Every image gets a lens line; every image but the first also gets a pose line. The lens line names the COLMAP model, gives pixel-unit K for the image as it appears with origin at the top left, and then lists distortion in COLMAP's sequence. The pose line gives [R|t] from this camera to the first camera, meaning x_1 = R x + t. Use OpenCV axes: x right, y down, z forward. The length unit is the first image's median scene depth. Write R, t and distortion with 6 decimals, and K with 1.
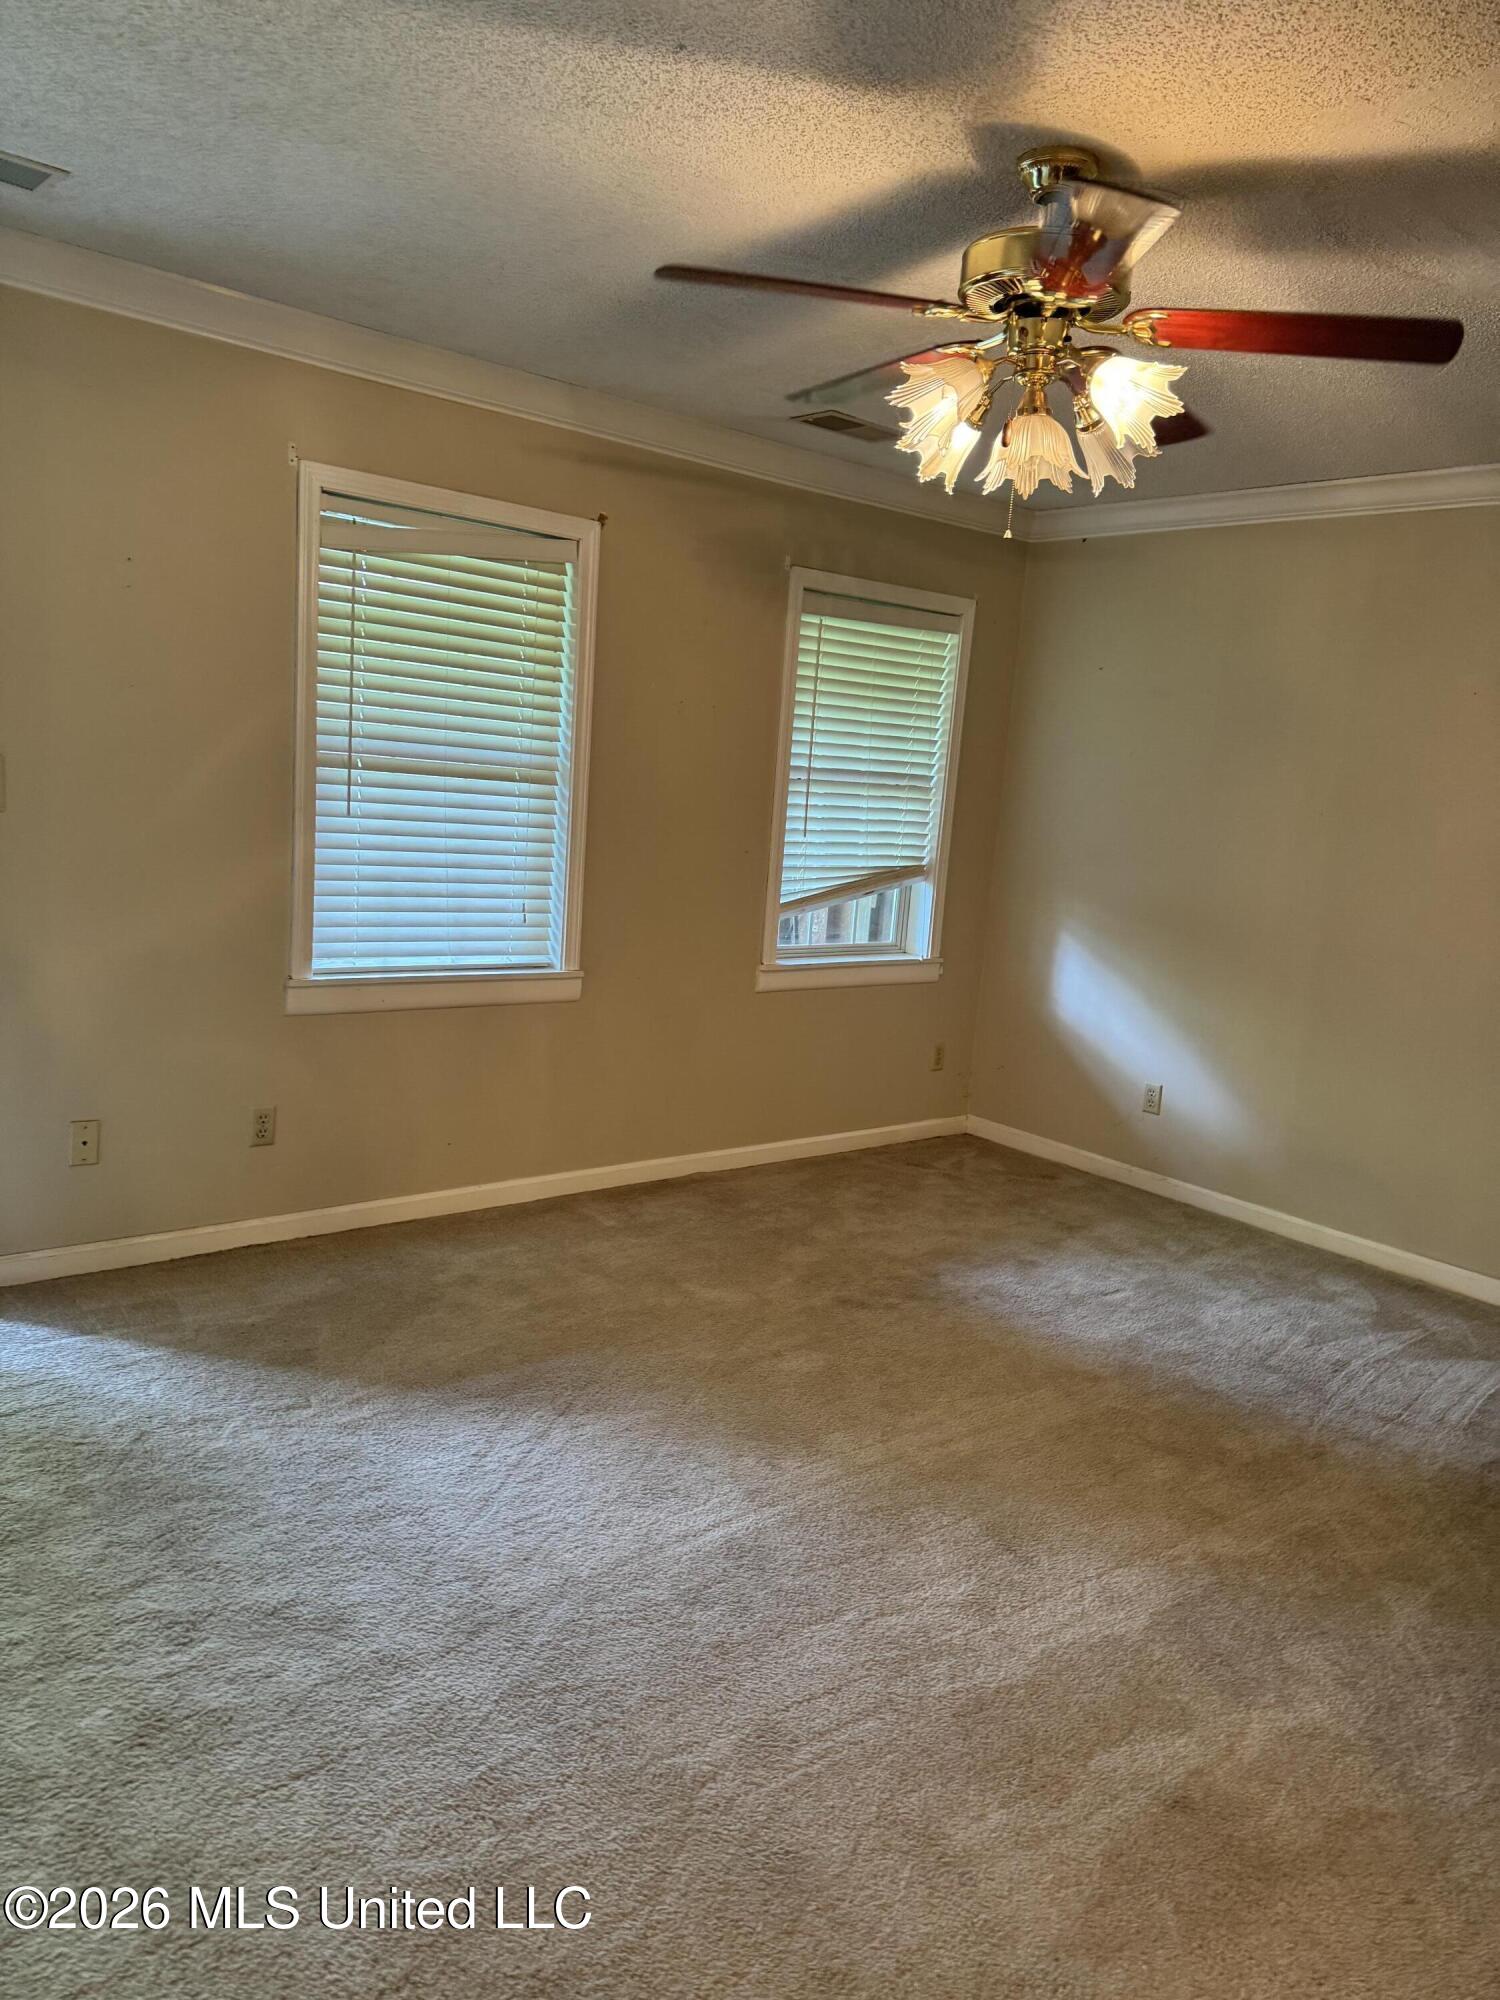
lens RADIAL K [[1394.7, 0, 748.3], [0, 1394.7, 1025.5], [0, 0, 1]] dist [0.143791, -0.265601]
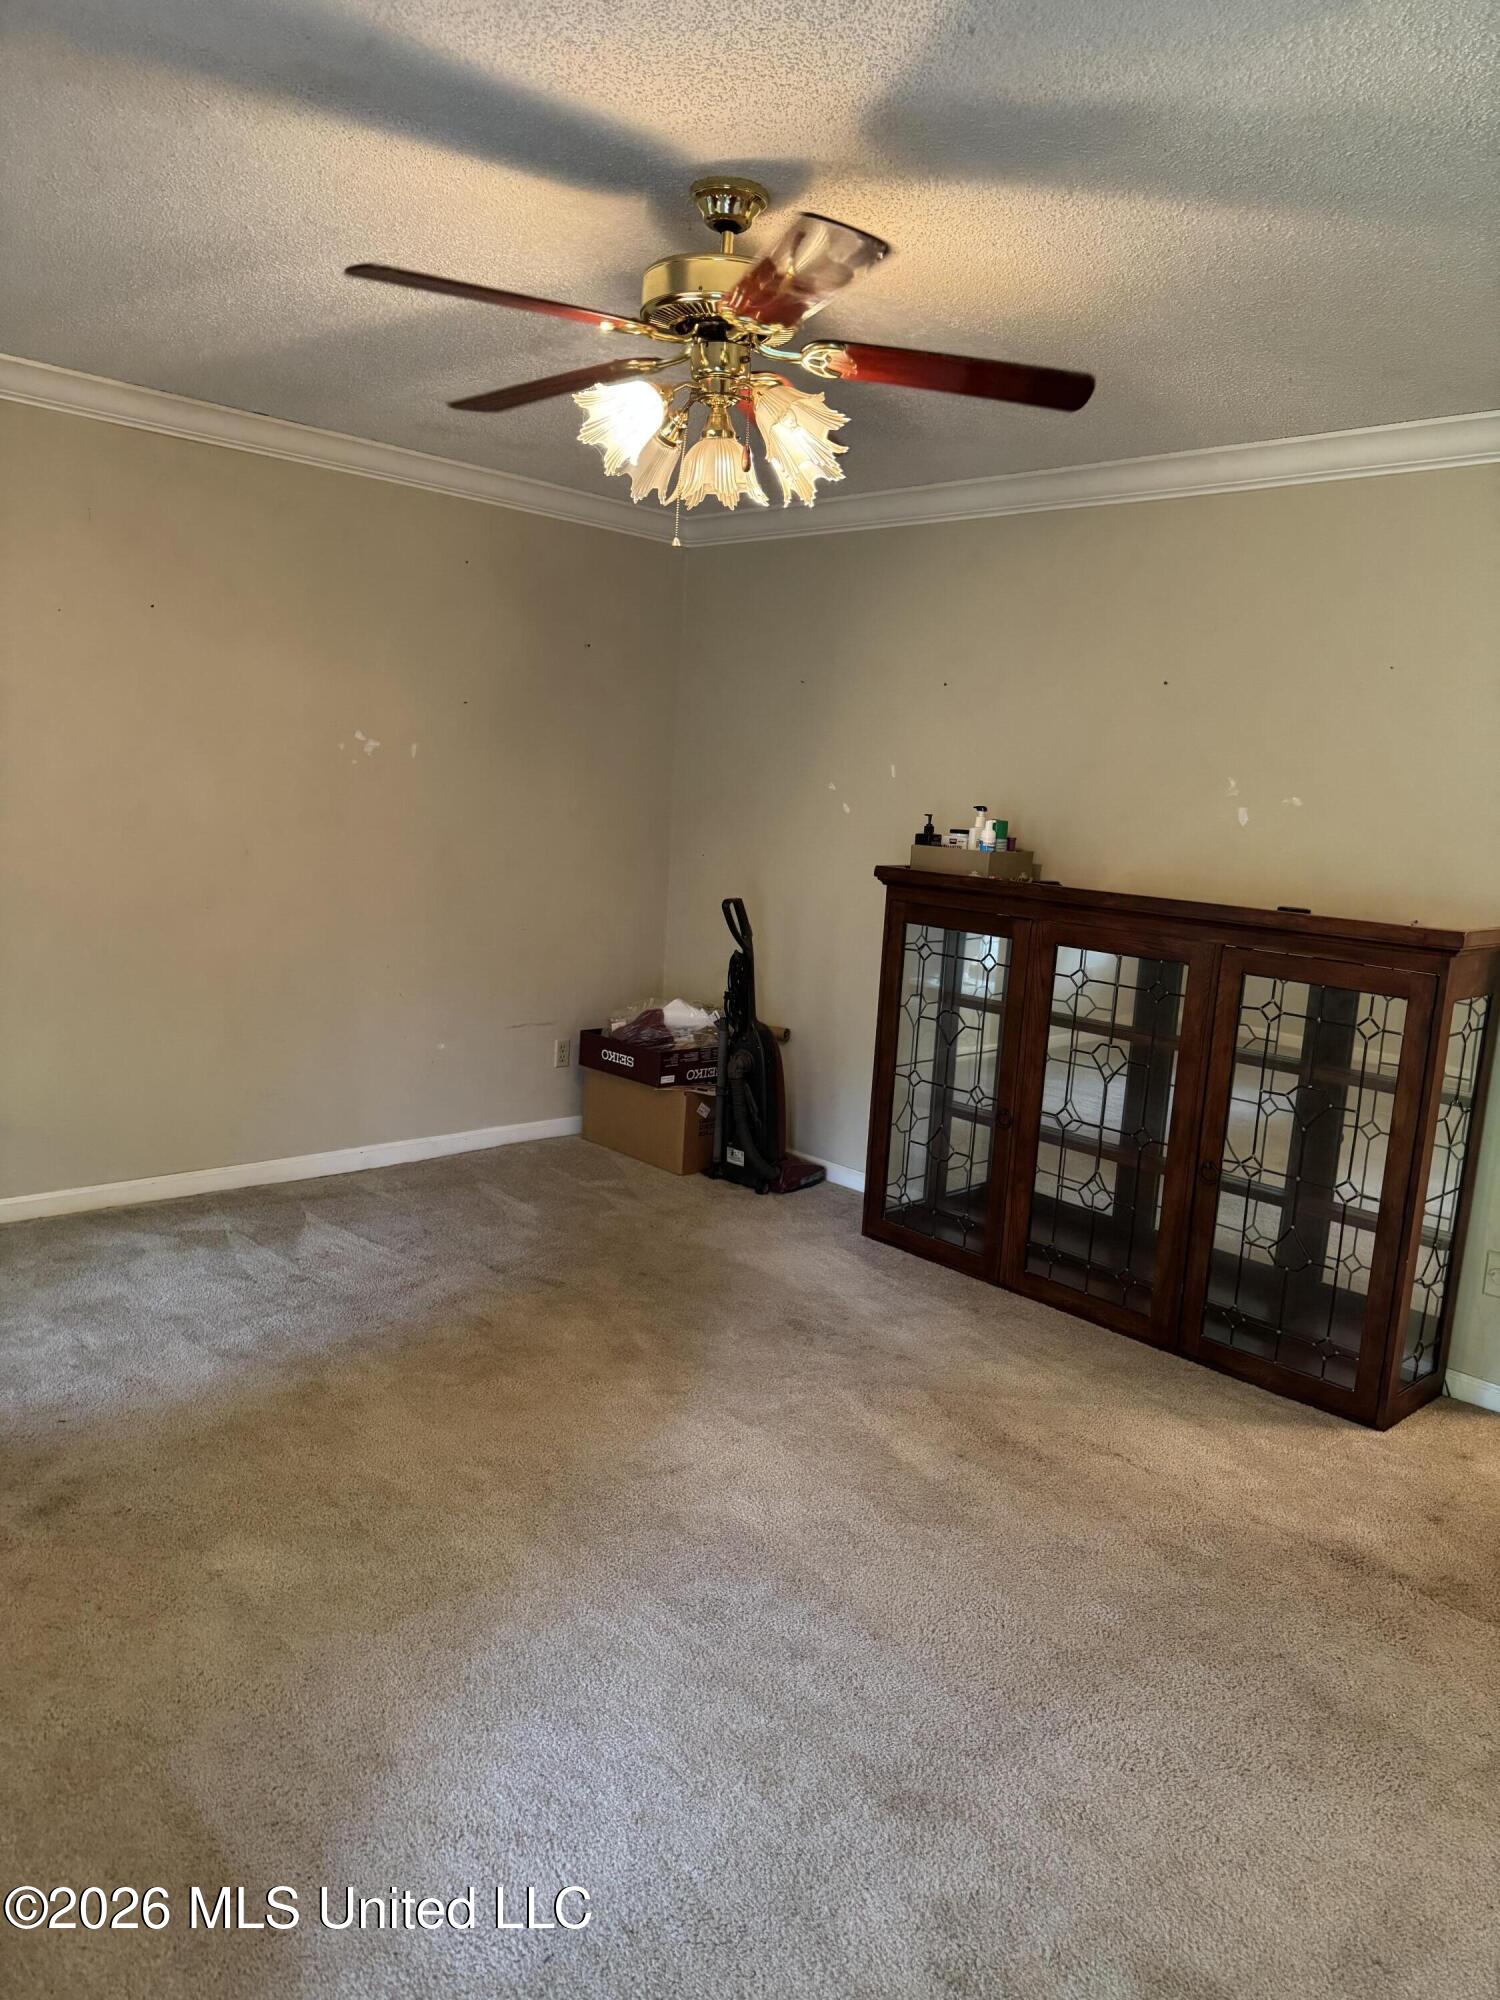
lens RADIAL K [[1394.7, 0, 748.3], [0, 1394.7, 1025.5], [0, 0, 1]] dist [0.143791, -0.265601]
pose [[-0.090384, -0.237489, 0.967176, -0.674587], [0.093672, 0.964819, 0.245664, -0.197050], [-0.991492, 0.112801, -0.064958, 0.806920]]
